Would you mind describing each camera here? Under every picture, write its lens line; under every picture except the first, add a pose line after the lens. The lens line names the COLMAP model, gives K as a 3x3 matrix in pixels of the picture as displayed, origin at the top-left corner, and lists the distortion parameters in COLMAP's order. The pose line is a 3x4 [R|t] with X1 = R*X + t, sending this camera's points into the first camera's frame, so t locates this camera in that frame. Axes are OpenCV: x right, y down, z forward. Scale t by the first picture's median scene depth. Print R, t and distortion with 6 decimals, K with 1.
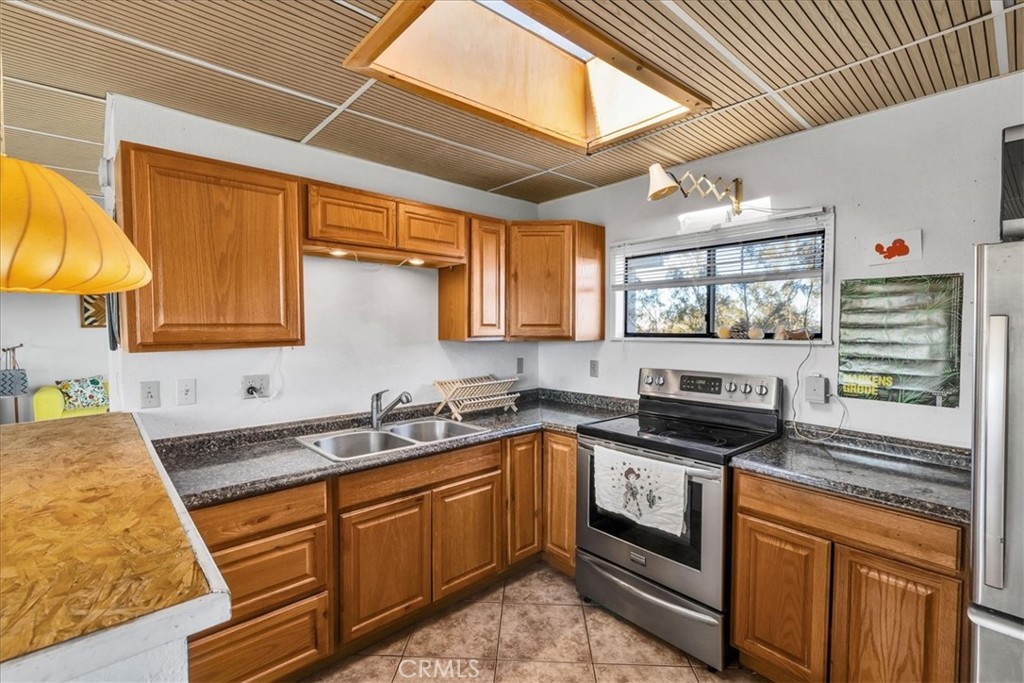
lens RADIAL K [[434.2, 0, 504.9], [0, 434.2, 334.8], [0, 0, 1]] dist [-0.000282, -0.000207]
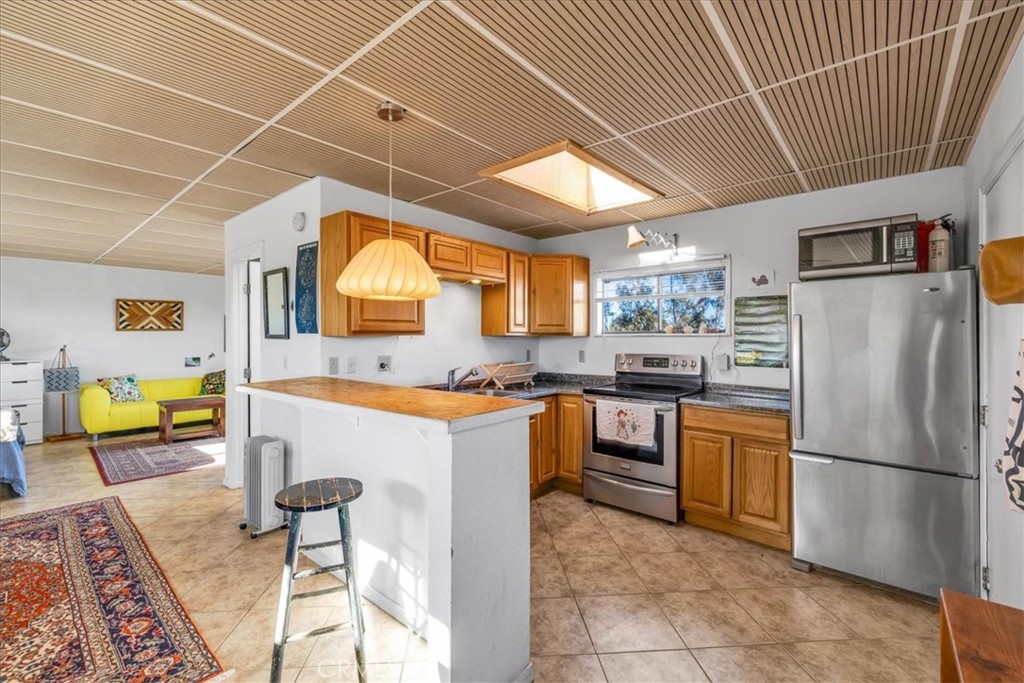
lens RADIAL K [[434.2, 0, 504.9], [0, 434.2, 334.8], [0, 0, 1]] dist [-0.000282, -0.000207]
pose [[0.987271, -0.001241, 0.159040, -0.388781], [0.005468, 0.999643, -0.026141, 0.060355], [-0.158951, 0.026678, 0.986926, -0.535853]]
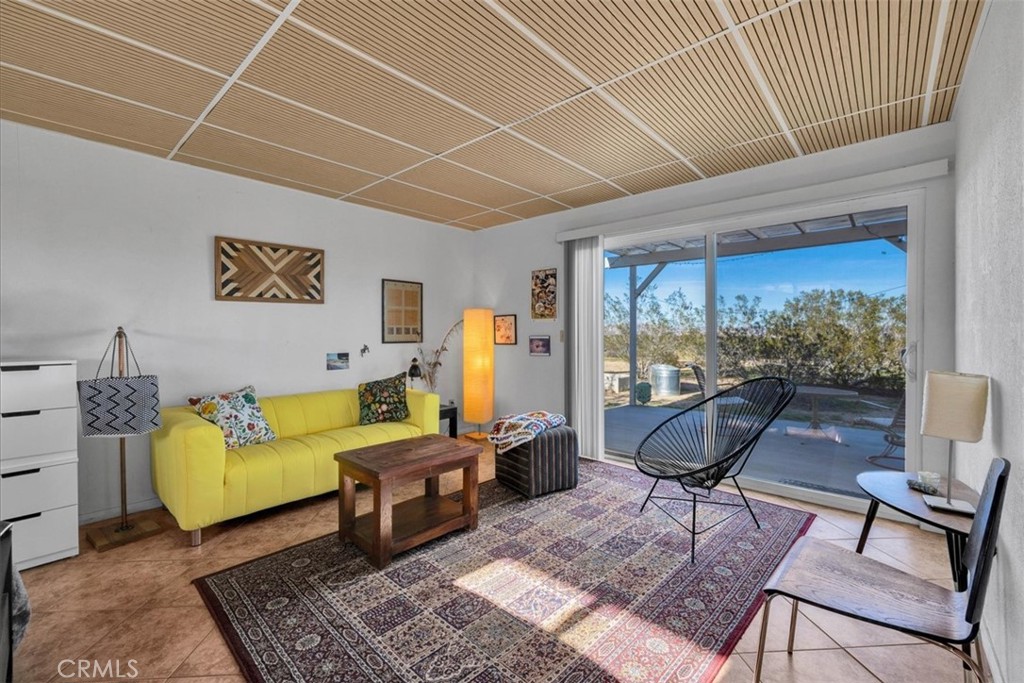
lens RADIAL K [[423.9, 0, 497.7], [0, 423.9, 338.0], [0, 0, 1]] dist [-0.000152, 0.000056]
pose [[0.991054, -0.009224, 0.133142, -1.524028], [0.010632, 0.999895, -0.009867, 0.088786], [-0.133037, 0.011195, 0.991048, 0.923159]]
